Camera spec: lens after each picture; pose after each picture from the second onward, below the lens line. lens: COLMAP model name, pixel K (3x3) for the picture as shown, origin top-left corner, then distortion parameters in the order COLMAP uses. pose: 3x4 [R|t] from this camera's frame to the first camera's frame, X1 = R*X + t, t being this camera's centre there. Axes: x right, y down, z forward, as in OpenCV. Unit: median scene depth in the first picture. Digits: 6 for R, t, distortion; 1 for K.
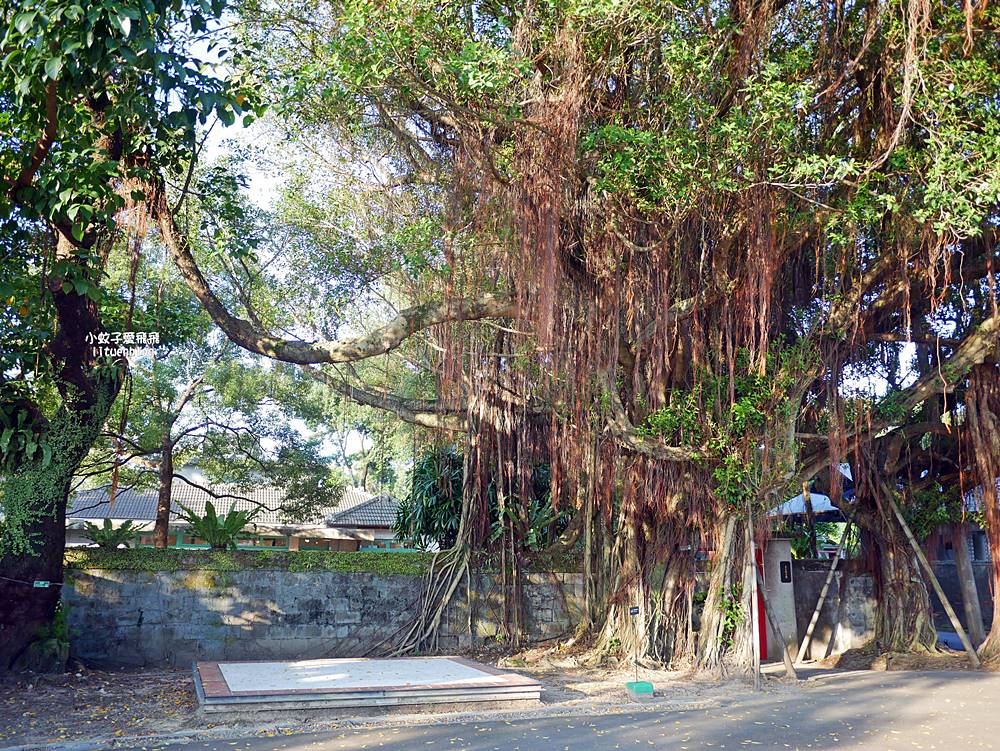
lens RADIAL K [[843.4, 0, 502.2], [0, 843.4, 374.6], [0, 0, 1]] dist [-0.037580, 0.017334]
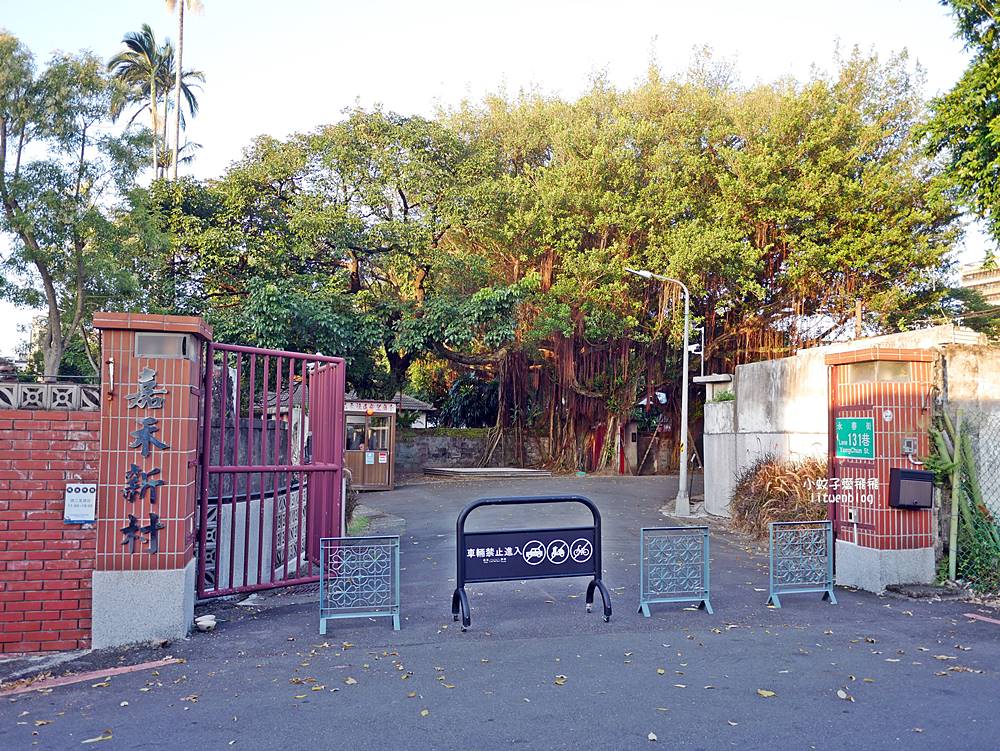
lens RADIAL K [[843.4, 0, 499.1], [0, 843.4, 375.9], [0, 0, 1]] dist [-0.037580, 0.017334]
pose [[0.990337, 0.012695, 0.138101, -0.393484], [-0.034682, 0.986831, 0.157996, -0.320382], [-0.134277, -0.161258, 0.977735, -1.337758]]
